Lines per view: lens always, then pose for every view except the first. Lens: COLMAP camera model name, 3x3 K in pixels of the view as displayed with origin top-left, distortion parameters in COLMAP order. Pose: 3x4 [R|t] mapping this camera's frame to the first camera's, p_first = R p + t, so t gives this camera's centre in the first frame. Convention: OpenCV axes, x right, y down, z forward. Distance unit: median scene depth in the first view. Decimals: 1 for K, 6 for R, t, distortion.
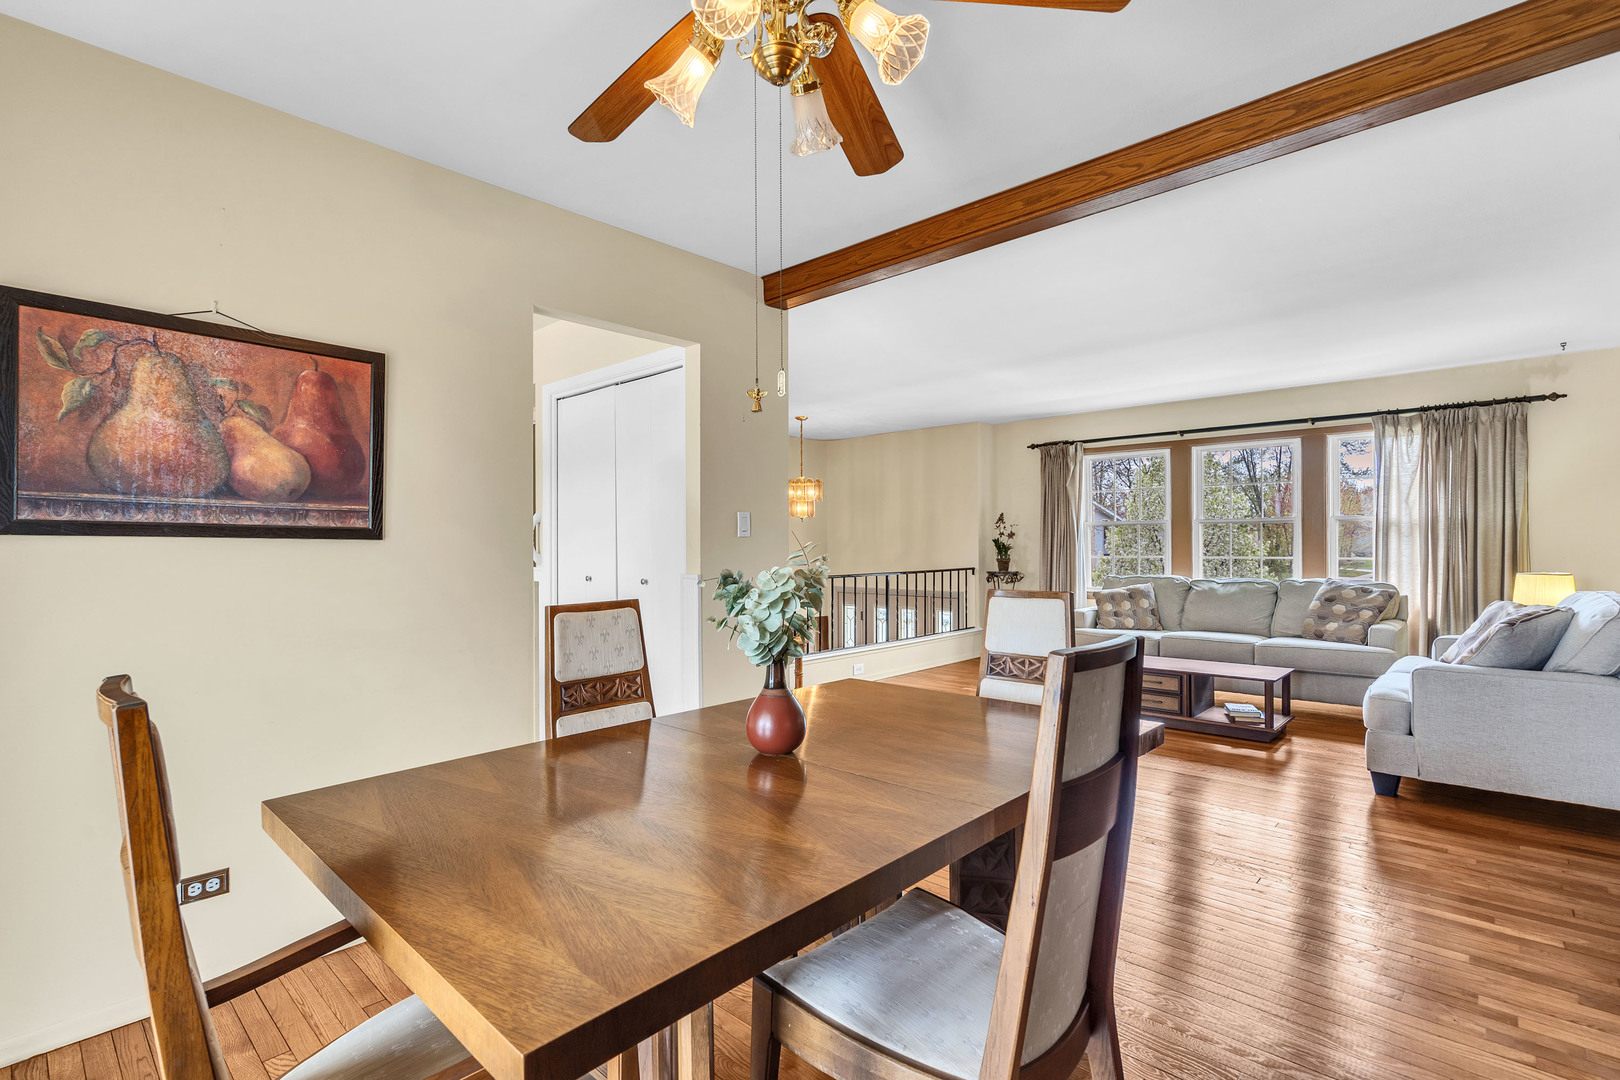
lens RADIAL K [[748.0, 0, 802.2], [0, 748.0, 549.7], [0, 0, 1]] dist [0.000746, 0.001242]
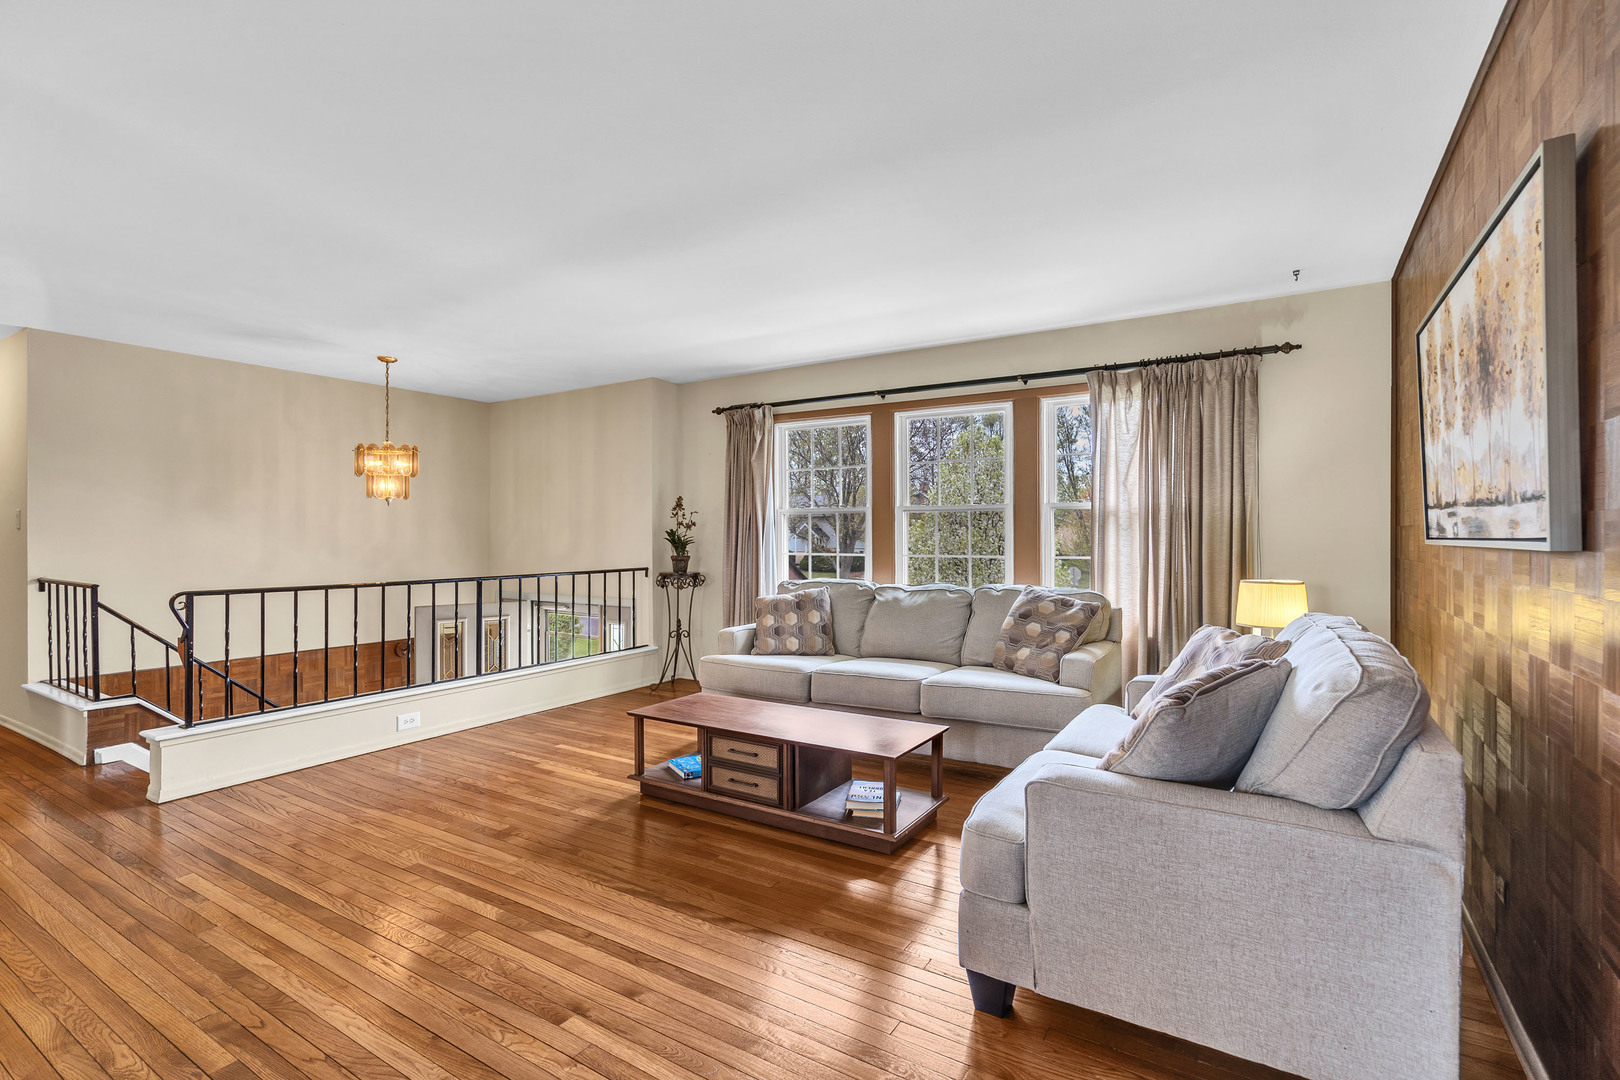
lens RADIAL K [[748.0, 0, 793.0], [0, 748.0, 539.7], [0, 0, 1]] dist [0.000746, 0.001242]
pose [[0.983665, 0.003537, 0.179972, 0.332712], [-0.003153, 0.999992, -0.002423, -0.004557], [-0.179980, 0.001816, 0.983669, 0.305670]]
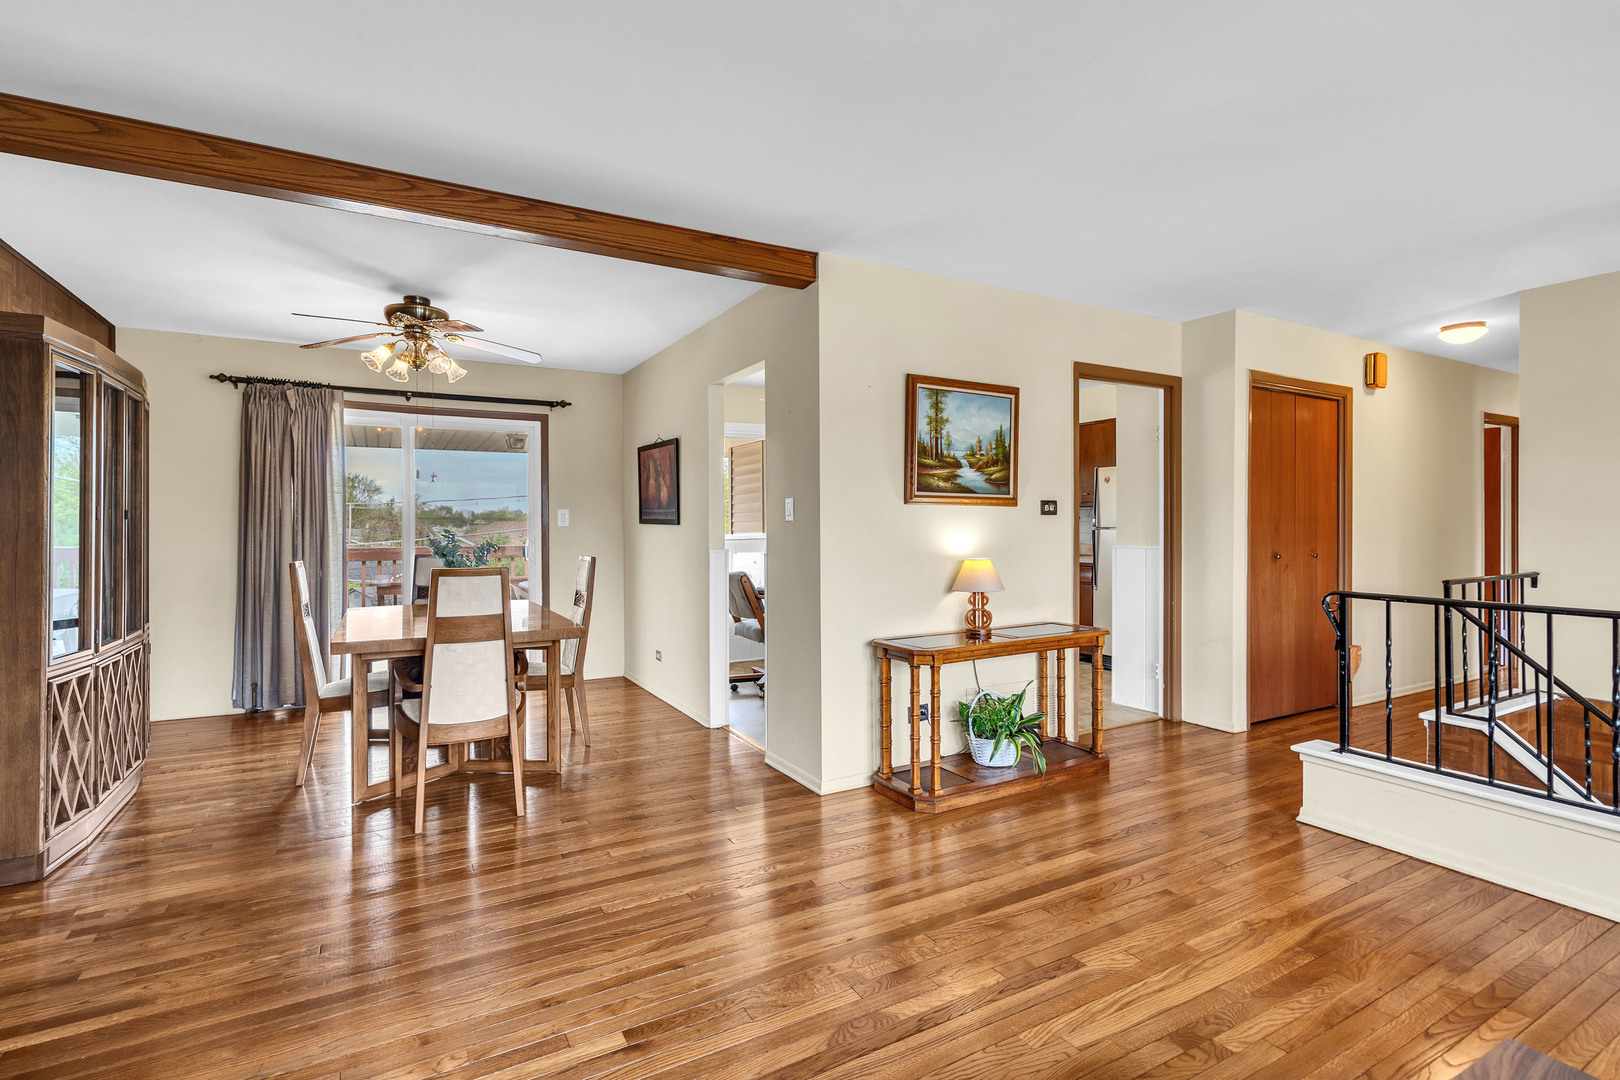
lens RADIAL K [[748.0, 0, 806.3], [0, 748.0, 532.4], [0, 0, 1]] dist [0.000746, 0.001242]
pose [[-0.305099, 0.008621, -0.952282, 0.562690], [-0.001220, 0.999955, 0.009443, -0.006639], [0.952320, 0.004043, -0.305074, 0.807105]]
